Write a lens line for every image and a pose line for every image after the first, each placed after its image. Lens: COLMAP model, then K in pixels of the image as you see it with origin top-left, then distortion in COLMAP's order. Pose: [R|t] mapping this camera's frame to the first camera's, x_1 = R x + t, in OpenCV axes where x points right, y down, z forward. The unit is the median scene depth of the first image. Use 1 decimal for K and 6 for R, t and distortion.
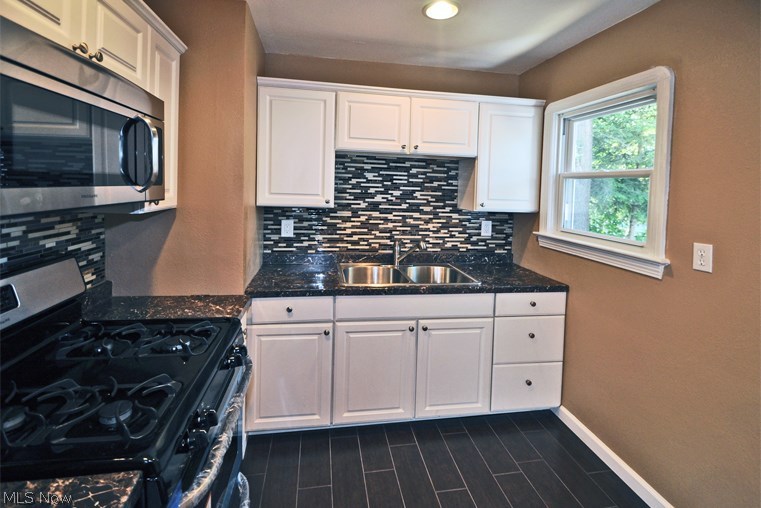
lens RADIAL K [[352.2, 0, 380.5], [0, 352.2, 254.0], [0, 0, 1]] dist [0.001461, 0.000056]
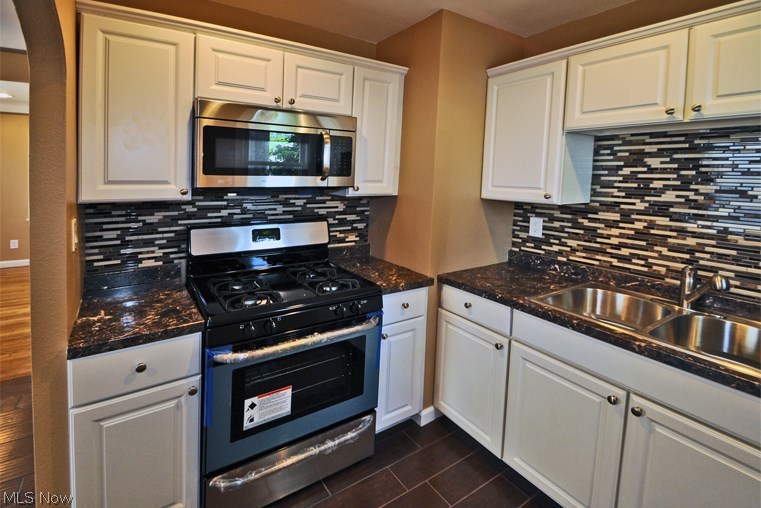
lens RADIAL K [[364.0, 0, 380.1], [0, 364.0, 241.3], [0, 0, 1]] dist [0.000128, -0.000525]
pose [[0.407119, 0.139524, -0.902656, 0.396830], [-0.177436, 0.981518, 0.071686, -0.033115], [0.895975, 0.130979, 0.424351, 0.264375]]
